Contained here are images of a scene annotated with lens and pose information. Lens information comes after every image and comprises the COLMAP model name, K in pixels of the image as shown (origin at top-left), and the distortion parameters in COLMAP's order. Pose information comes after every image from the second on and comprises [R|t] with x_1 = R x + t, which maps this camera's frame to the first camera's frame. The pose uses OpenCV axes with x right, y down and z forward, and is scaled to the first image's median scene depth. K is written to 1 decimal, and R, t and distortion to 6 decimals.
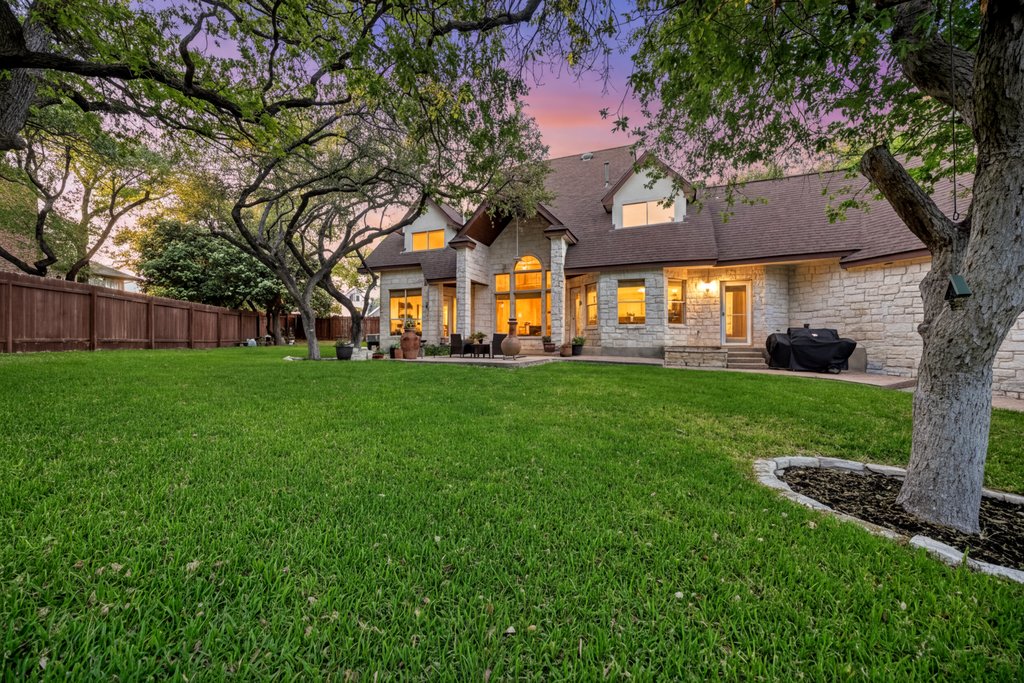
lens RADIAL K [[392.4, 0, 507.1], [0, 392.4, 343.6], [0, 0, 1]] dist [-0.003358, -0.000005]
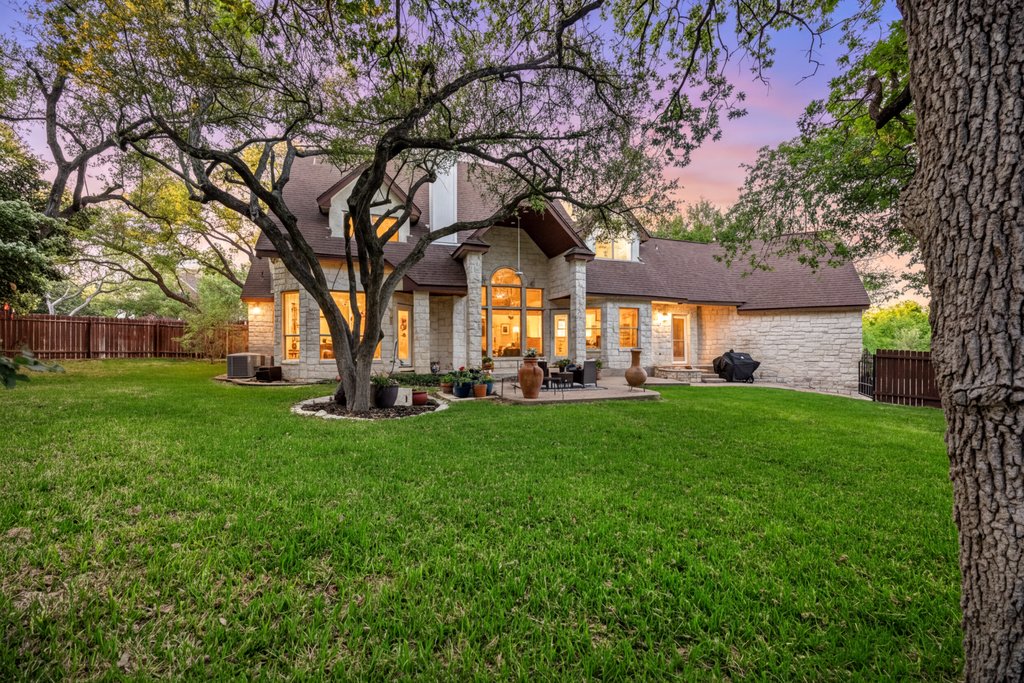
lens RADIAL K [[392.4, 0, 507.1], [0, 392.4, 343.6], [0, 0, 1]] dist [-0.003358, -0.000005]
pose [[0.729670, 0.005522, 0.683777, -0.733286], [0.000742, 0.999960, -0.008867, -0.051500], [-0.683799, 0.006977, 0.729637, 0.423745]]
